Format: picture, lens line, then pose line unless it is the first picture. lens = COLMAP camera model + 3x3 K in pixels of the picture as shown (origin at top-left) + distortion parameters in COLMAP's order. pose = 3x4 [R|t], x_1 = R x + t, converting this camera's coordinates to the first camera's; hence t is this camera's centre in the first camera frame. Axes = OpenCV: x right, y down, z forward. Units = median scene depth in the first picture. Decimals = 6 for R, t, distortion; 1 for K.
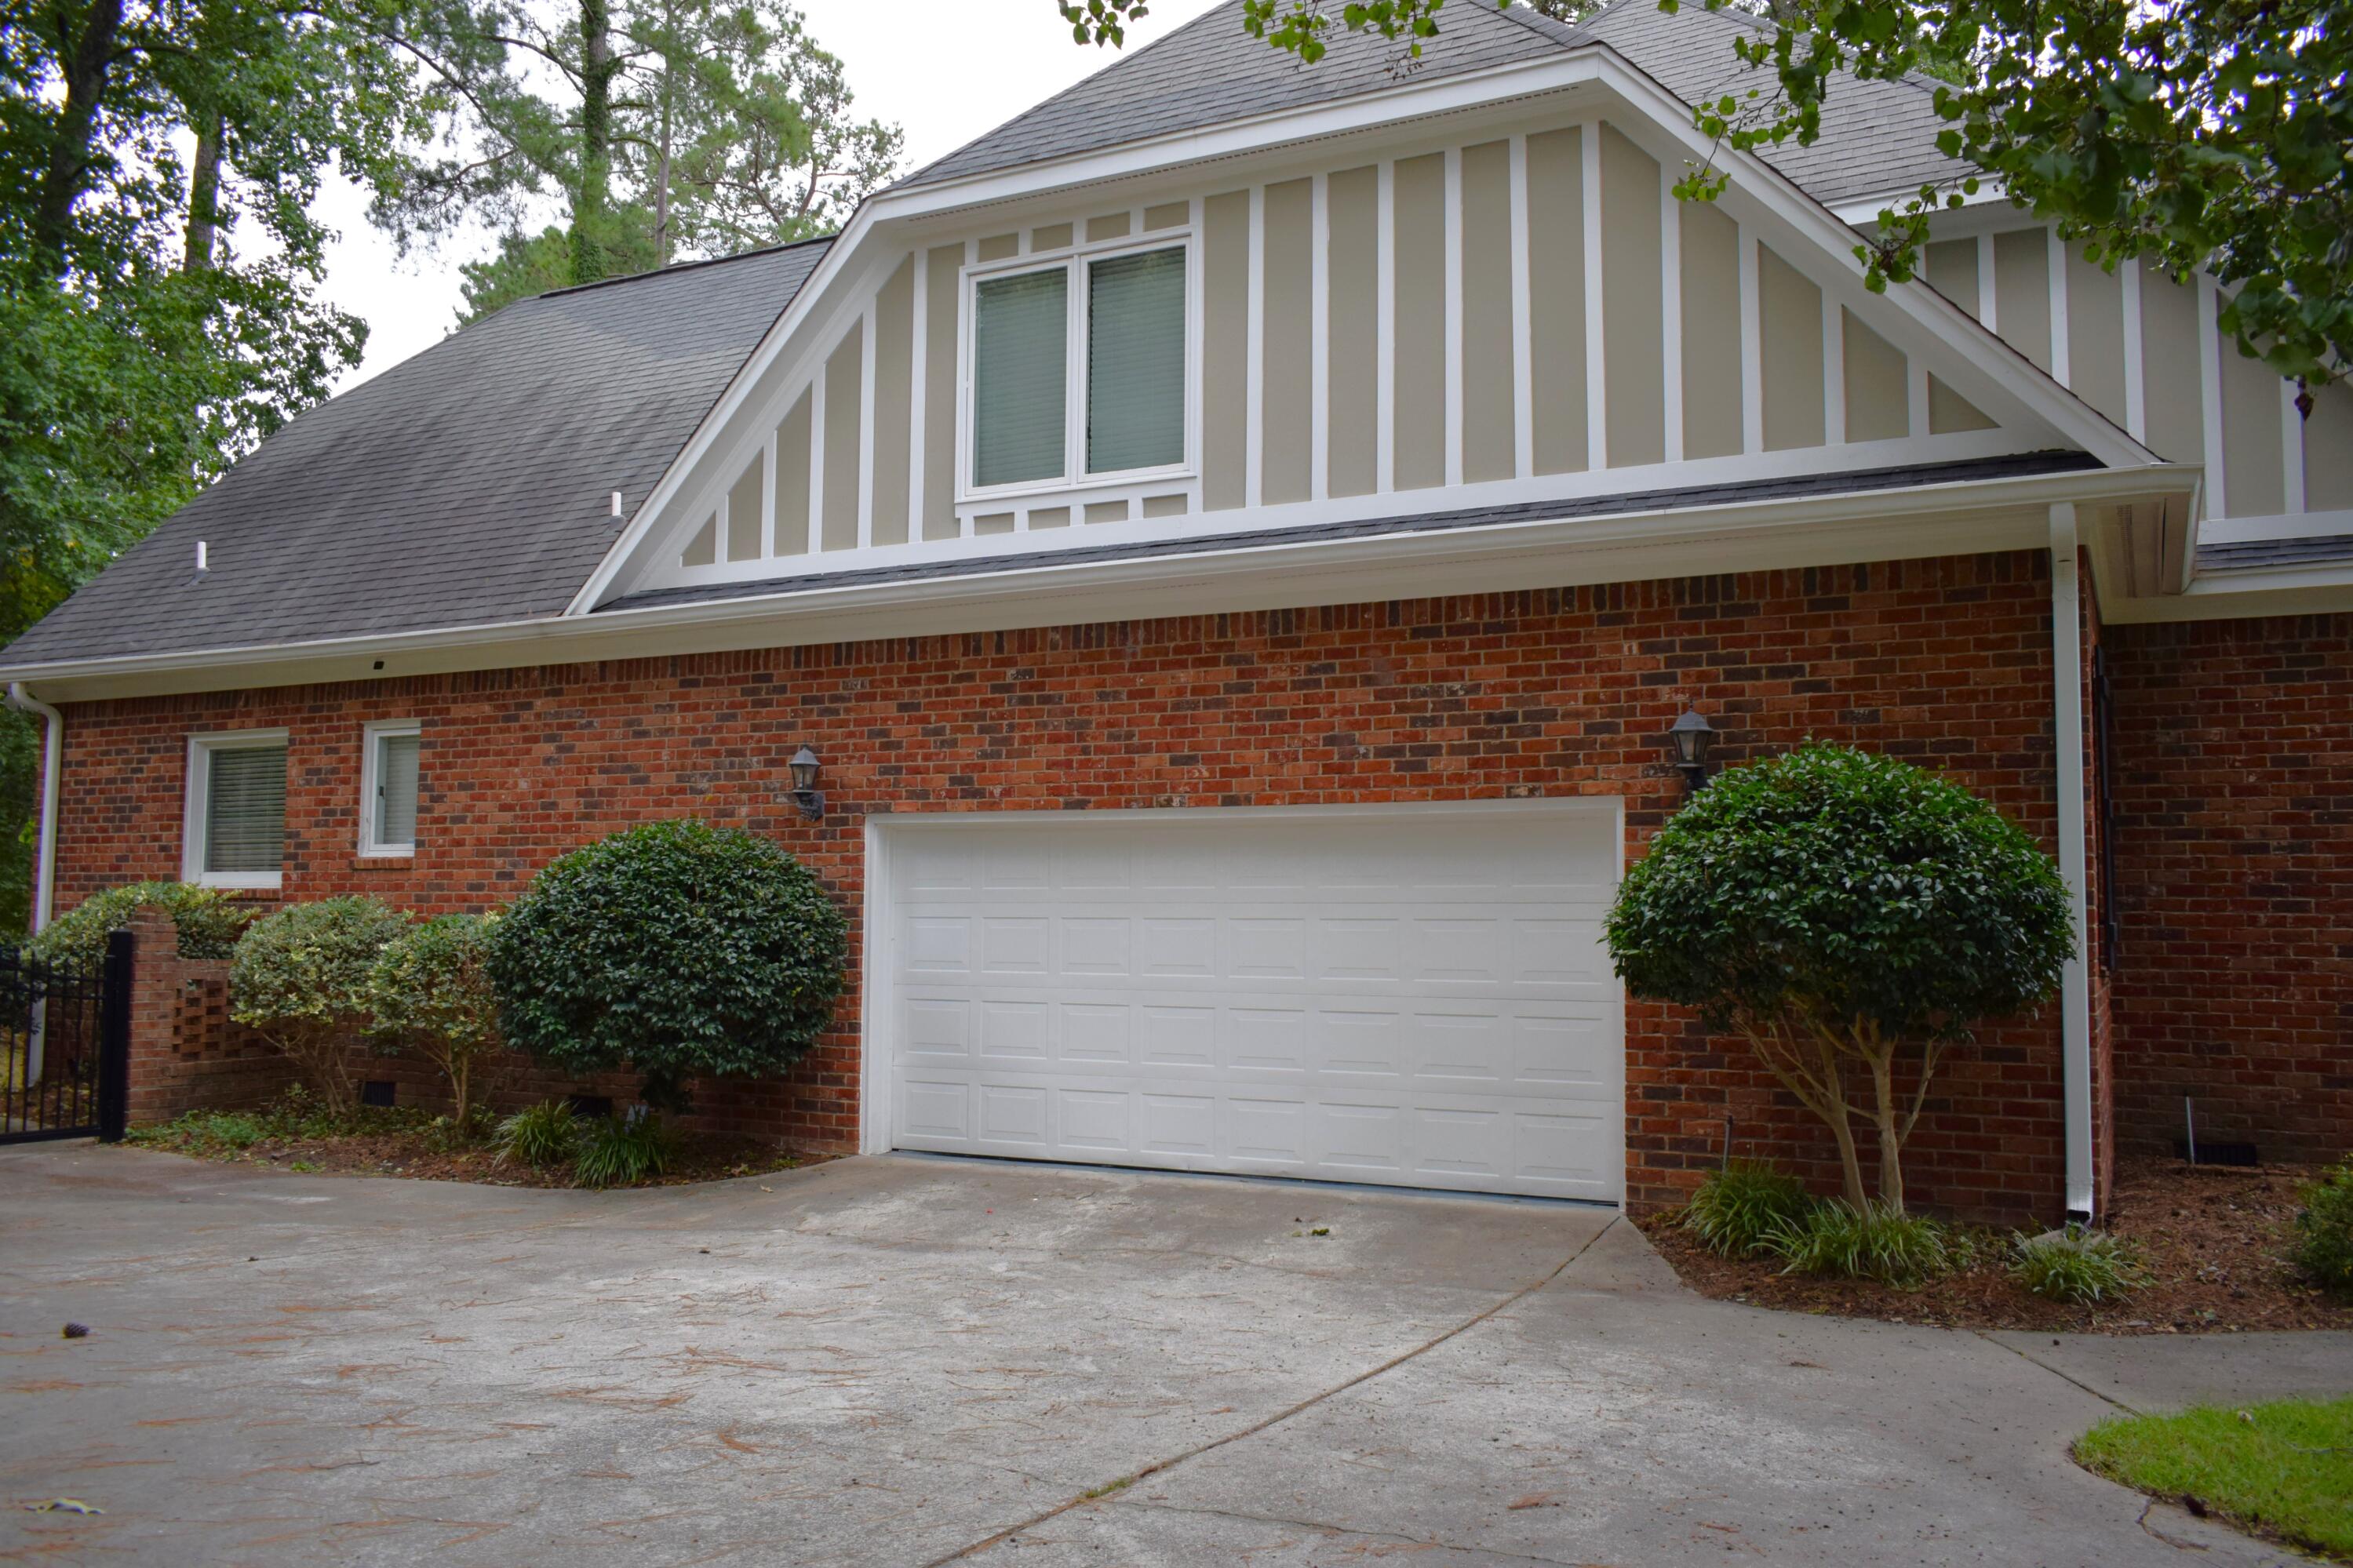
lens RADIAL K [[1842.5, 0, 1157.1], [0, 1842.5, 785.5], [0, 0, 1]] dist [-0.019150, 0.010284]
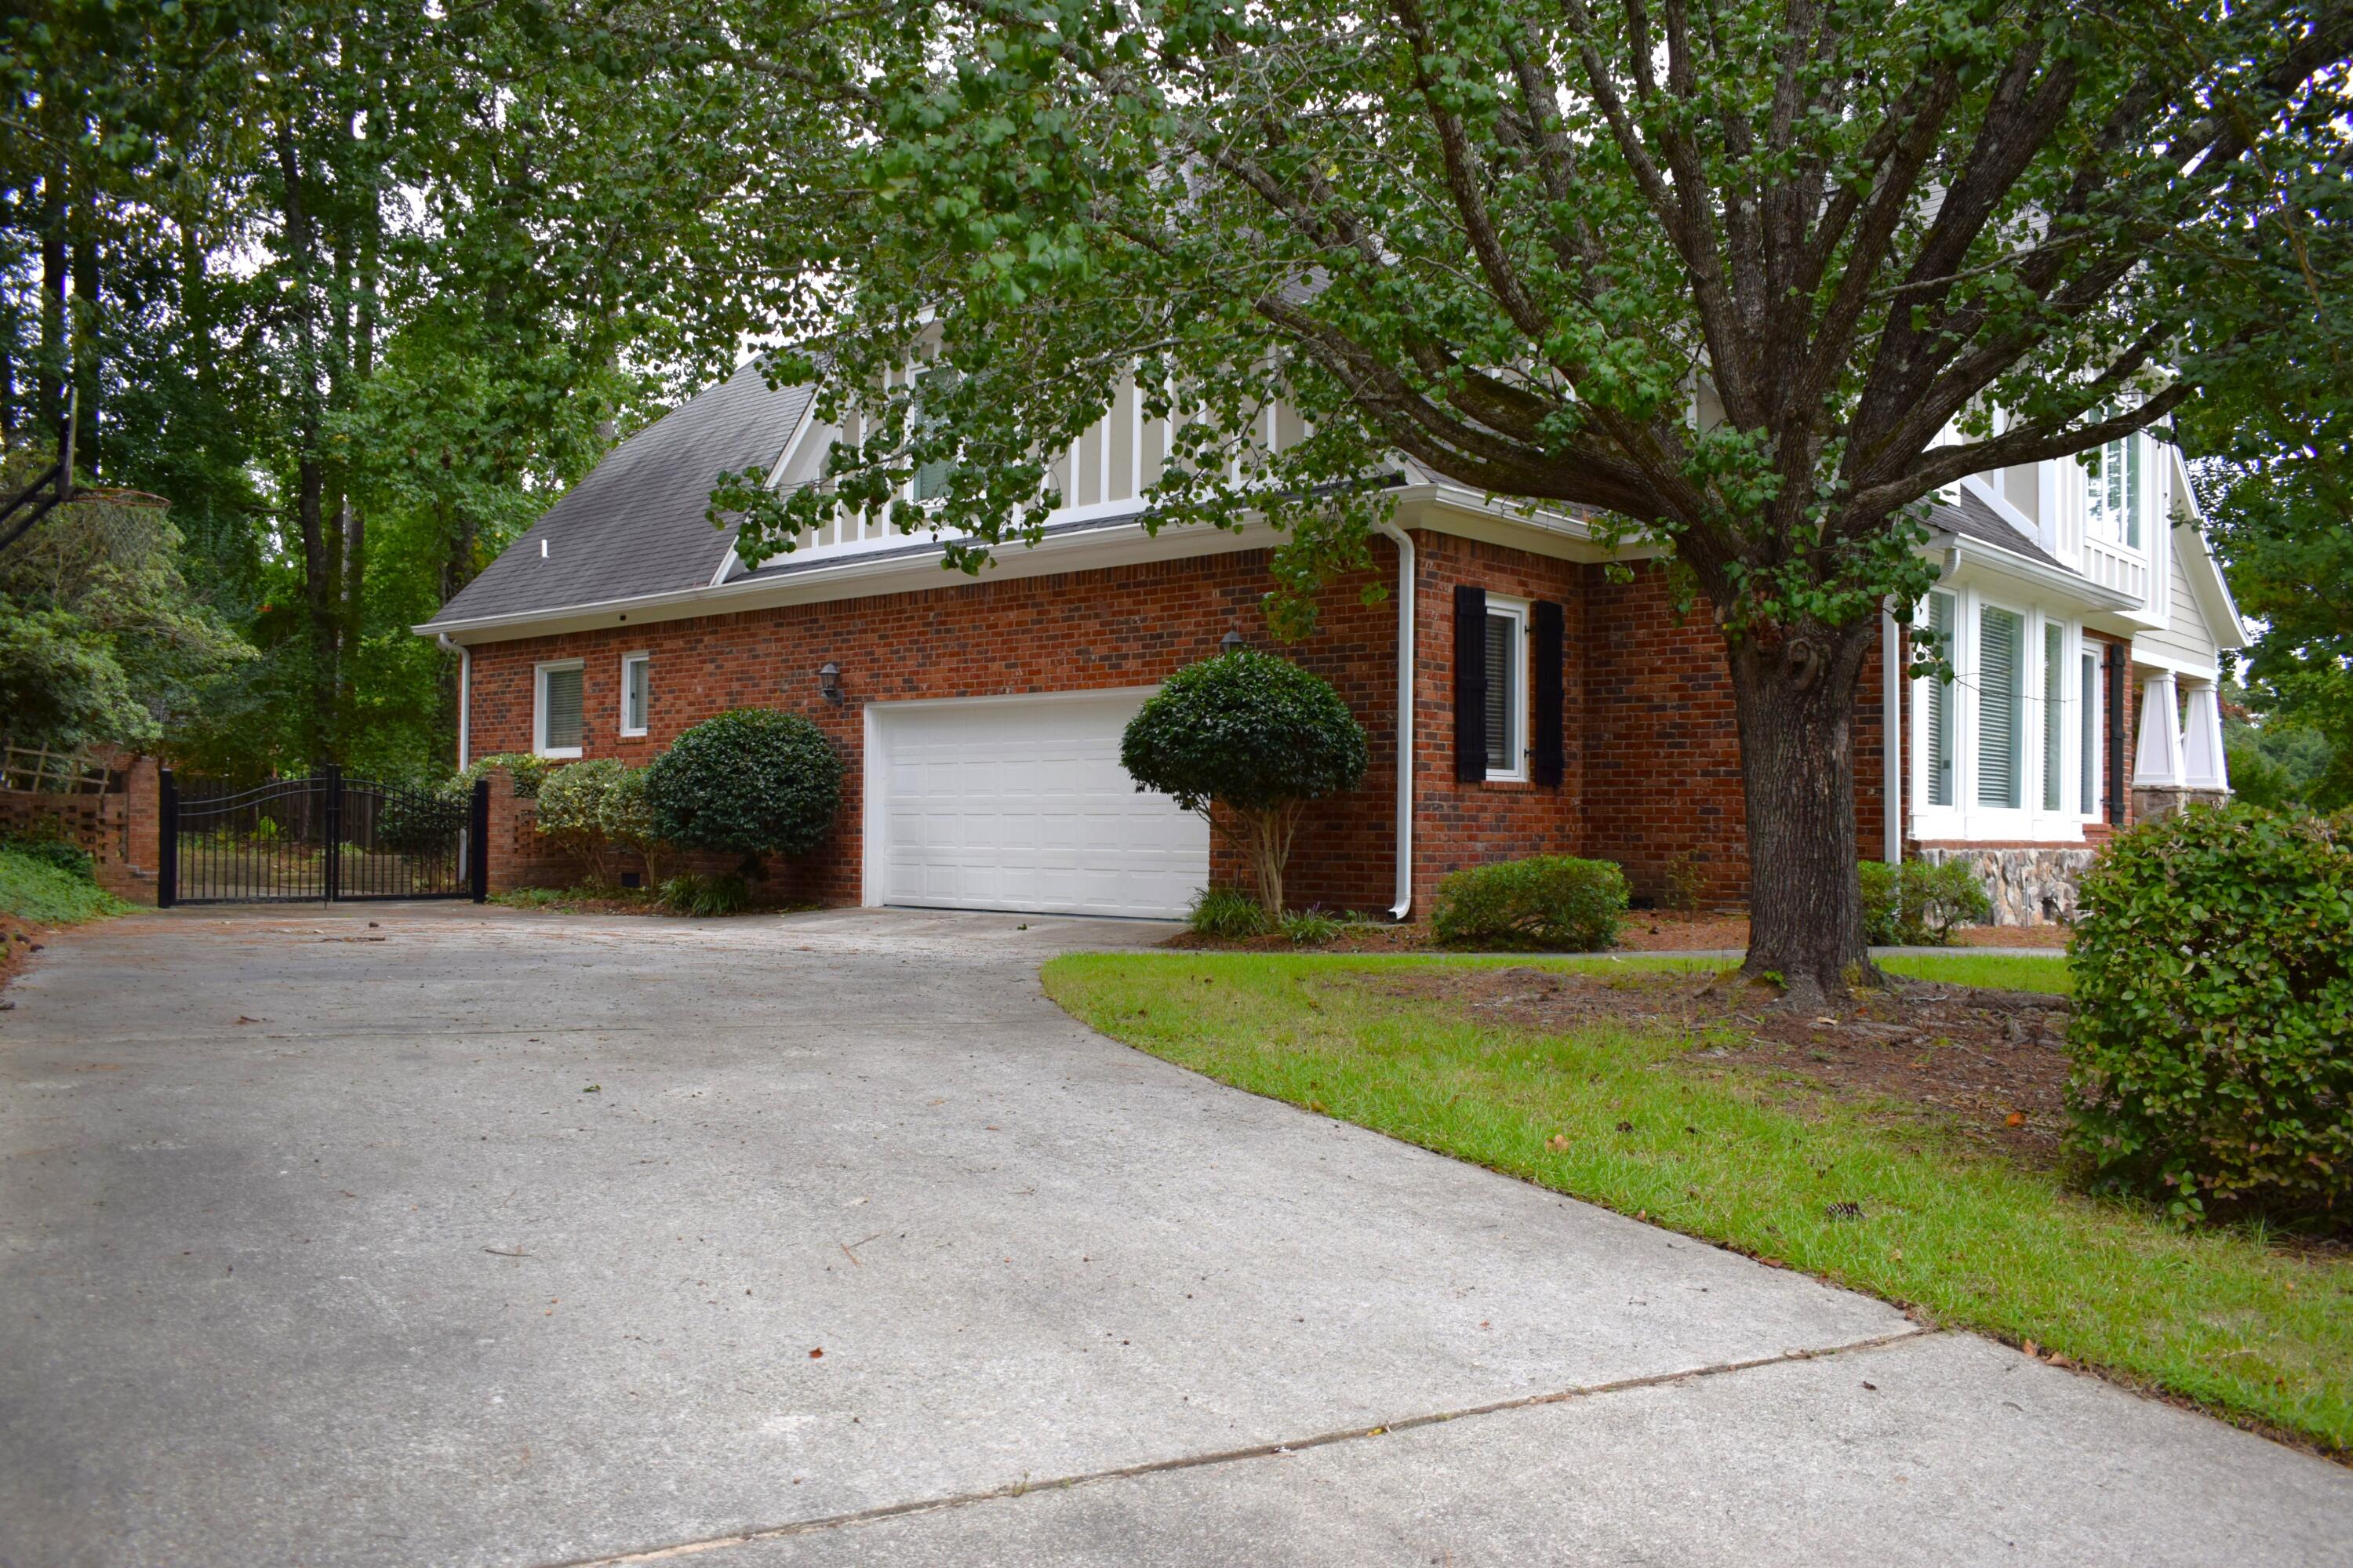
lens RADIAL K [[1842.8, 0, 1193.0], [0, 1842.8, 782.1], [0, 0, 1]] dist [-0.019150, 0.010284]
pose [[0.970256, -0.006555, -0.241991, 0.526894], [0.018074, 0.998805, 0.045411, 0.017133], [0.241404, -0.048434, 0.969215, -0.532048]]
